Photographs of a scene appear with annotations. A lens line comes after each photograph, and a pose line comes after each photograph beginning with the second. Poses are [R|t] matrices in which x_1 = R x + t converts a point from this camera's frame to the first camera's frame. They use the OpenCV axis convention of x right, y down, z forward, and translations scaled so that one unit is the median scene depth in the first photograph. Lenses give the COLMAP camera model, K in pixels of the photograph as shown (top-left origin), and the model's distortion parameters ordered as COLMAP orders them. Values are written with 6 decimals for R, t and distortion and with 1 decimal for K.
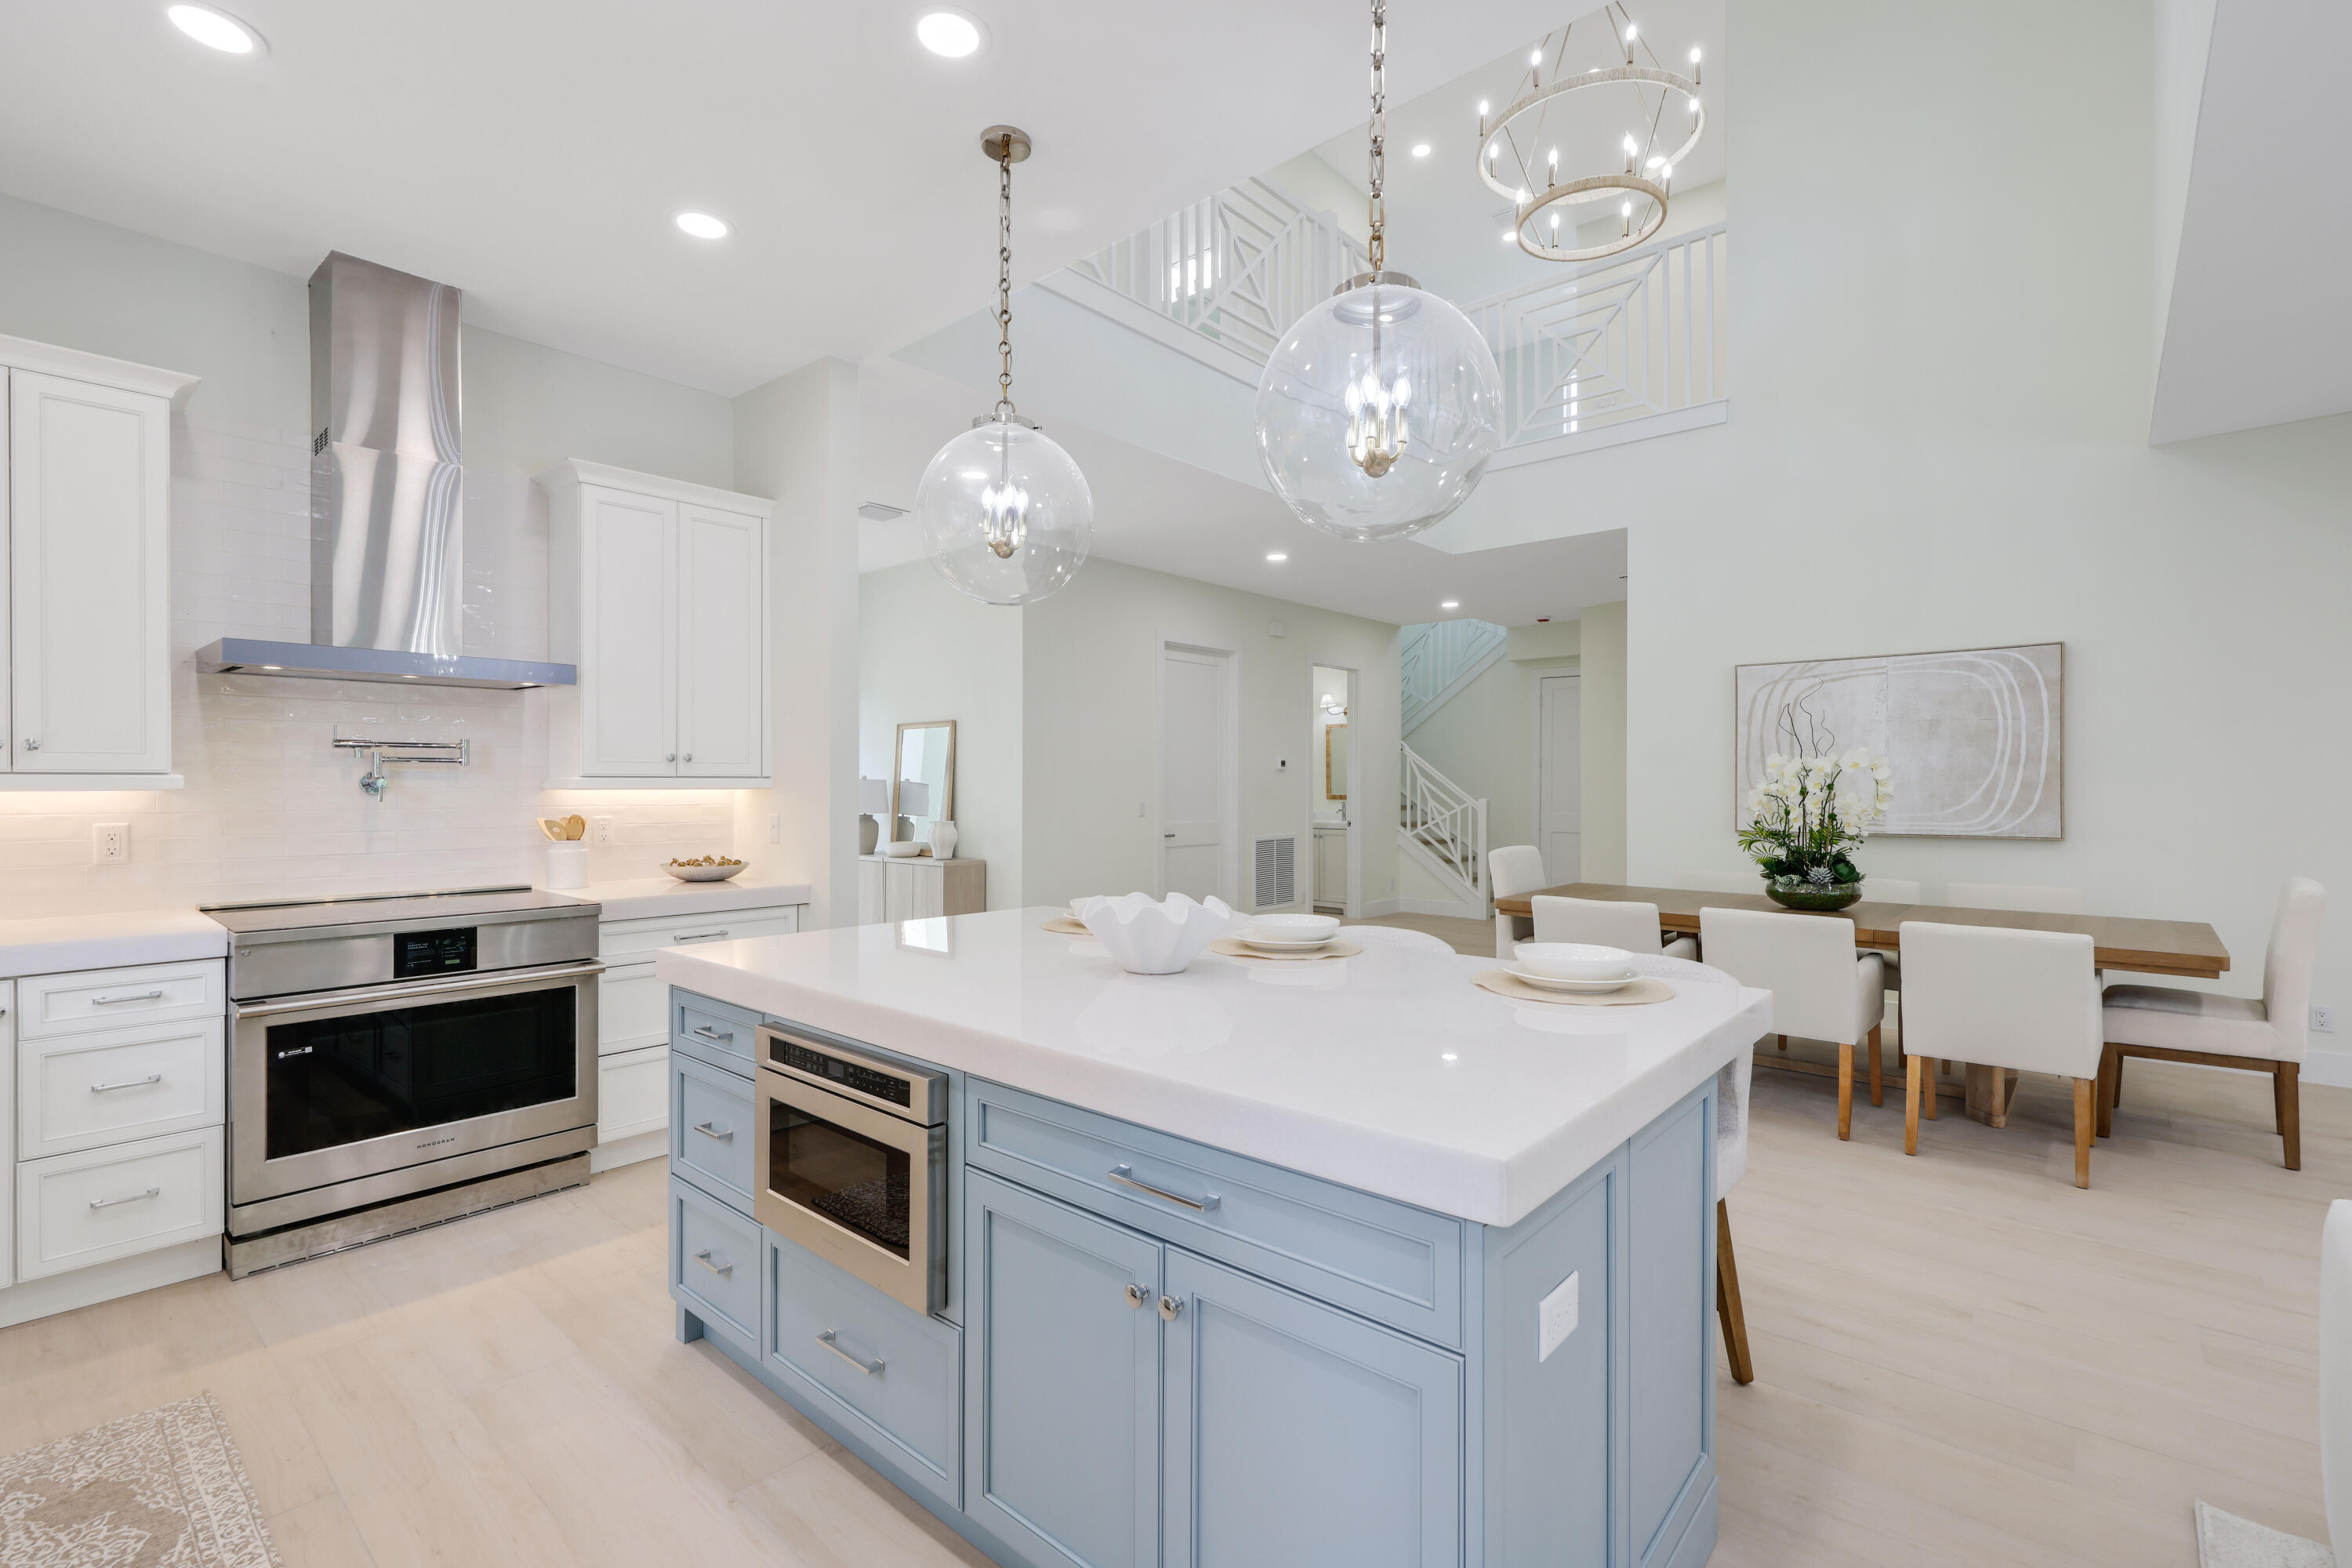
lens RADIAL K [[1047.2, 0, 1176.0], [0, 1047.2, 784.0], [0, 0, 1]] dist [-0.001729, 0.000104]
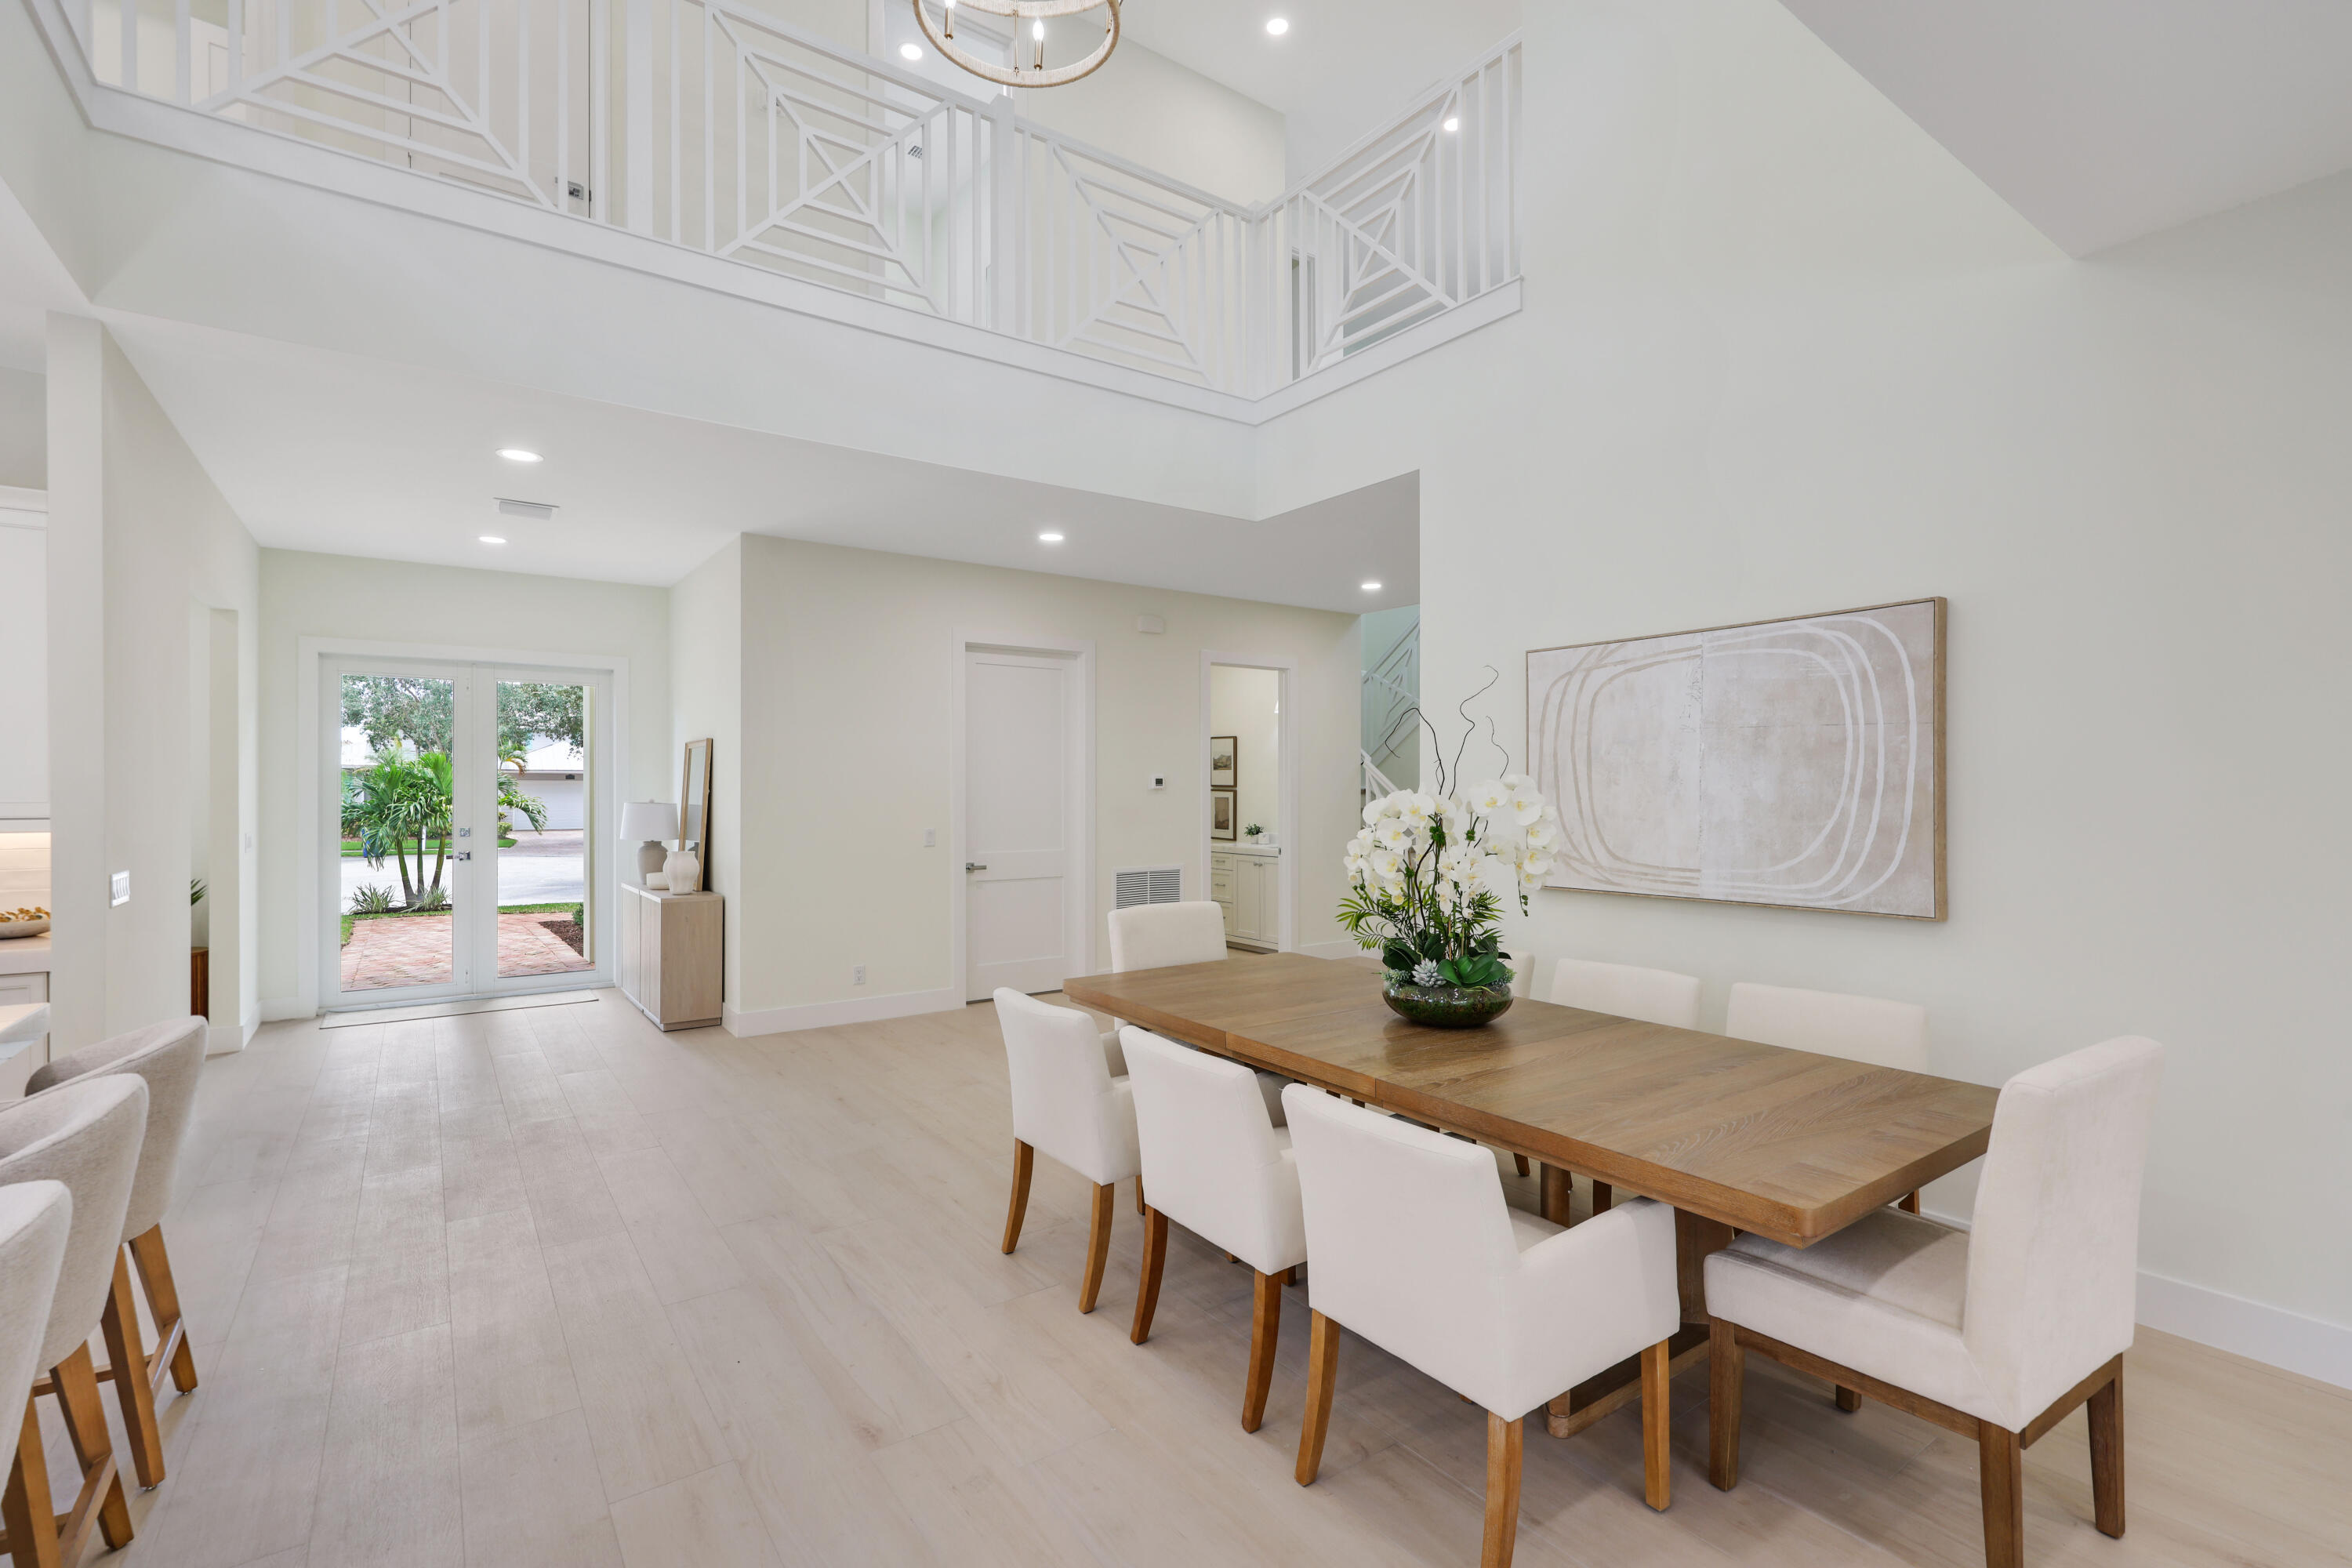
lens RADIAL K [[1063.0, 0, 1176.0], [0, 1063.0, 784.0], [0, 0, 1]] dist [-0.000071, 0.000148]
pose [[0.973201, -0.002110, -0.229948, 0.775568], [0.000962, 0.999987, -0.005104, -0.033141], [0.229955, 0.004746, 0.973190, 0.407222]]
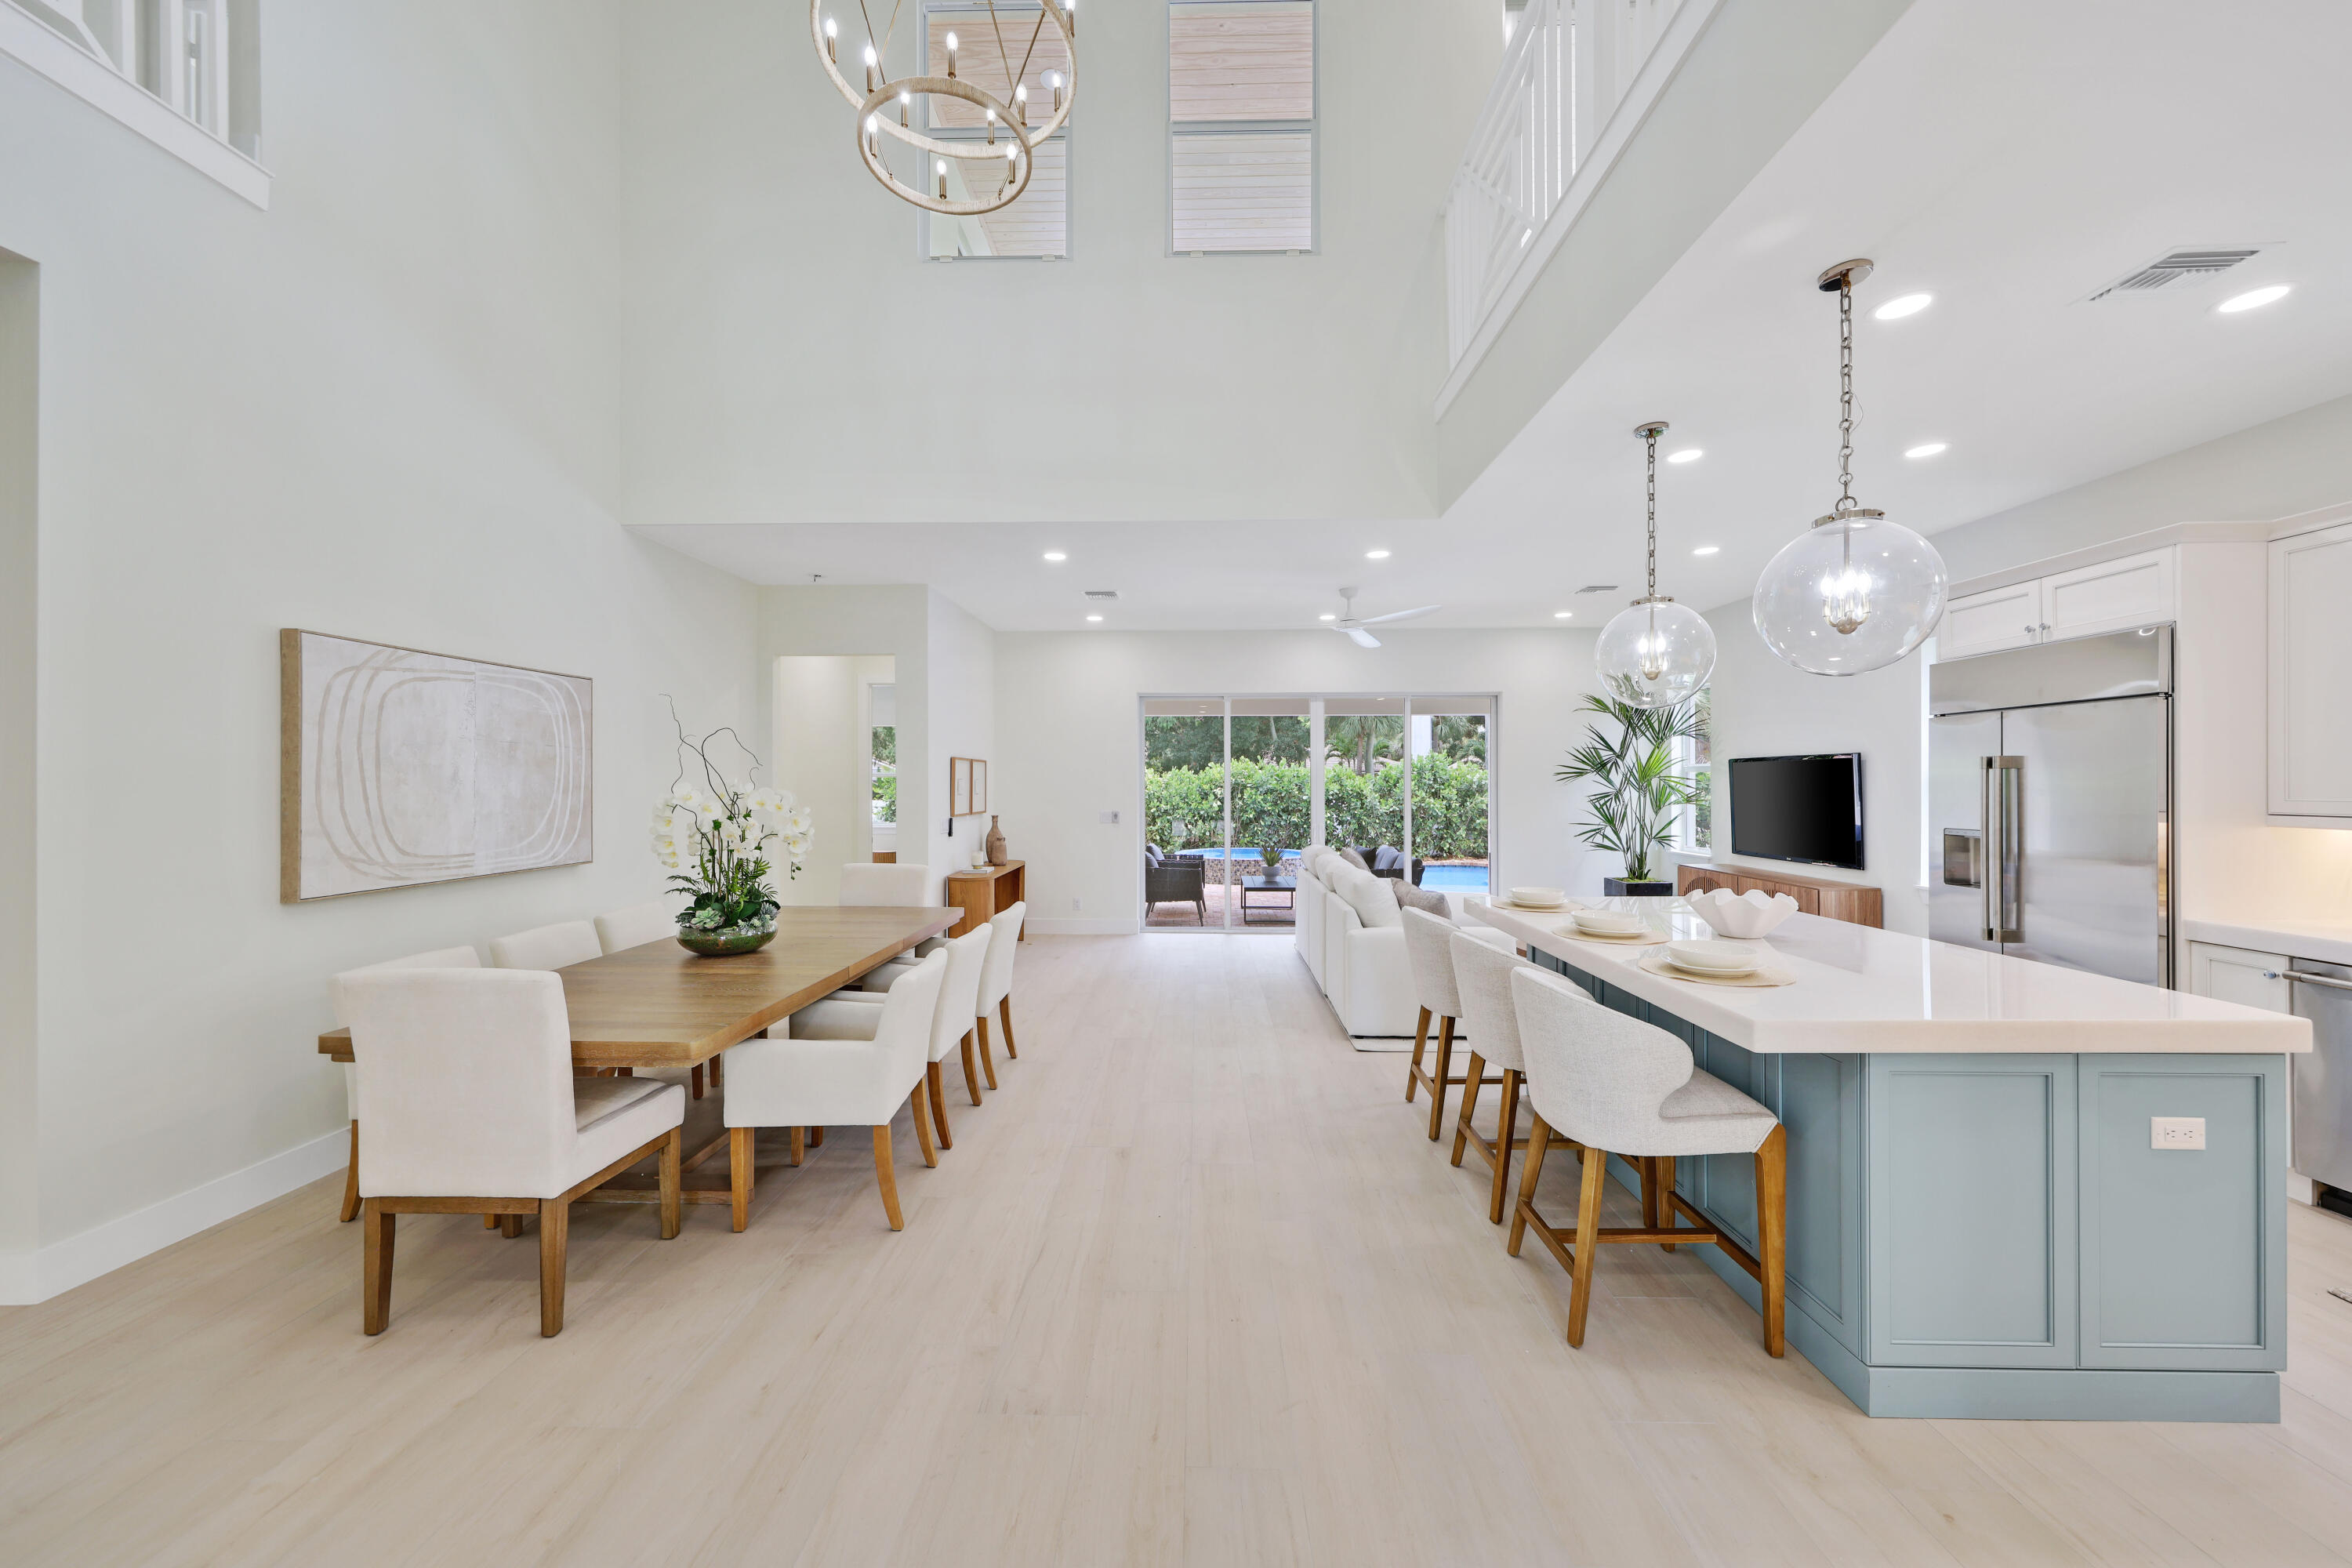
lens RADIAL K [[859.5, 0, 1176.0], [0, 859.5, 784.0], [0, 0, 1]] dist [0.000613, 0.000151]
pose [[-0.640585, 0.000061, 0.767887, -0.295257], [0.000275, 1.000000, 0.000150, -0.038017], [-0.767887, 0.000308, -0.640585, 1.536336]]
